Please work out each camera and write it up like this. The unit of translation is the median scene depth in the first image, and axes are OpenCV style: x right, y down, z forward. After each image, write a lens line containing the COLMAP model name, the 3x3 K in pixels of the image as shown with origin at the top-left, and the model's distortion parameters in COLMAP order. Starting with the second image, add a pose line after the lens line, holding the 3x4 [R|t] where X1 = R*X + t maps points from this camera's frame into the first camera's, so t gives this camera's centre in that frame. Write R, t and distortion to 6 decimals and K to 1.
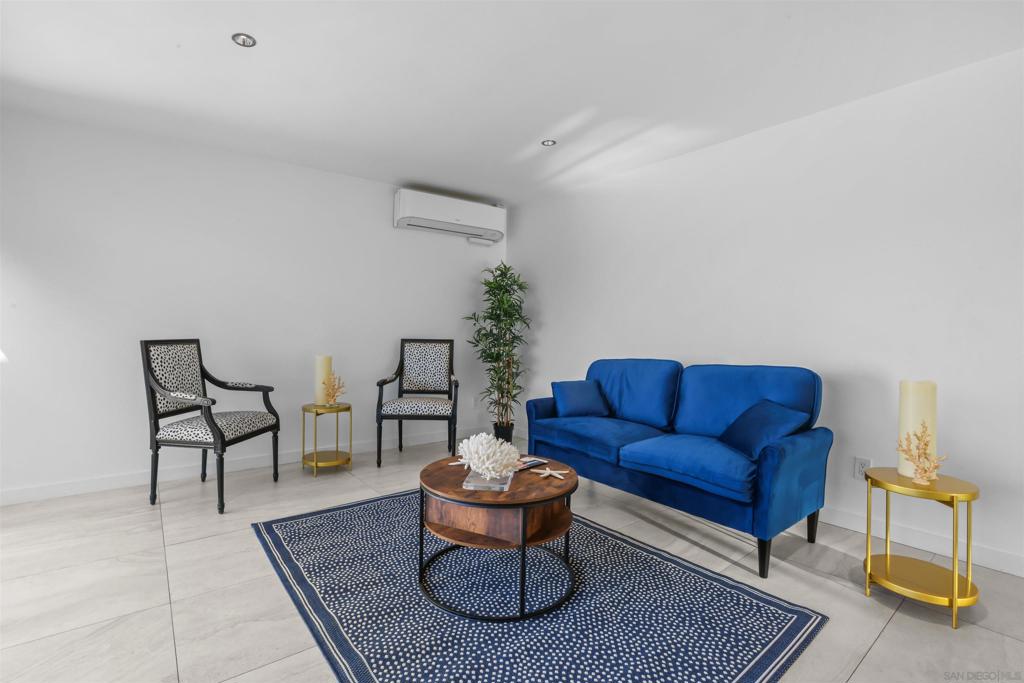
lens RADIAL K [[473.6, 0, 512.0], [0, 473.6, 341.5], [0, 0, 1]] dist [-0.039423, 0.000083]
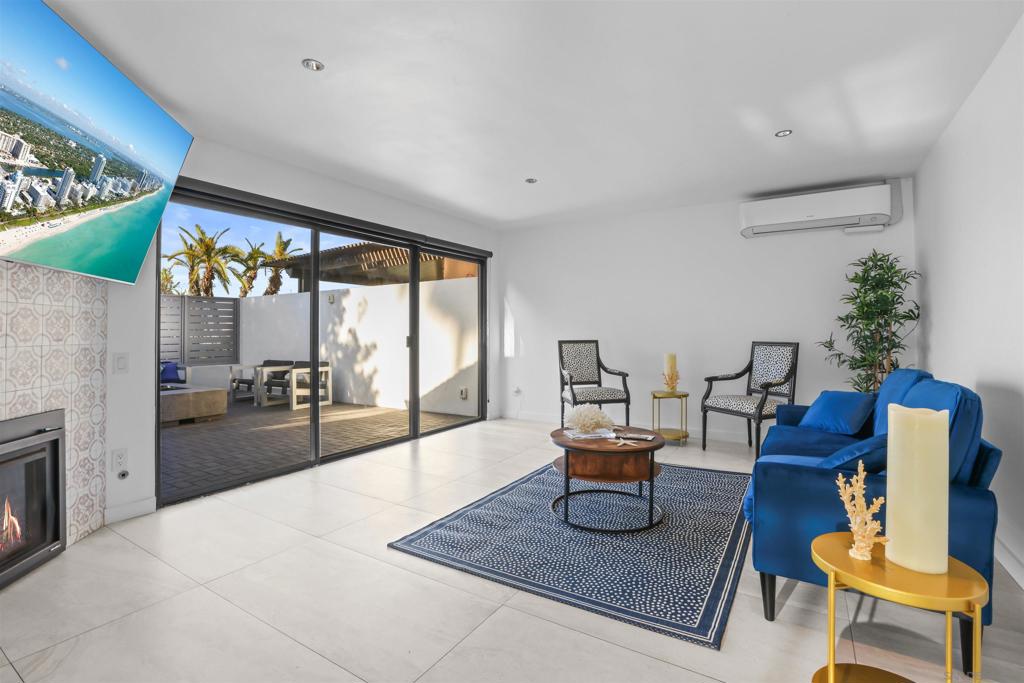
lens RADIAL K [[478.9, 0, 512.0], [0, 478.9, 341.5], [0, 0, 1]] dist [-0.000148, 0.000016]
pose [[0.348895, 0.006557, -0.937139, 0.758698], [-0.014116, 0.999899, 0.001740, 0.000237], [0.937056, 0.012622, 0.348952, 0.148555]]
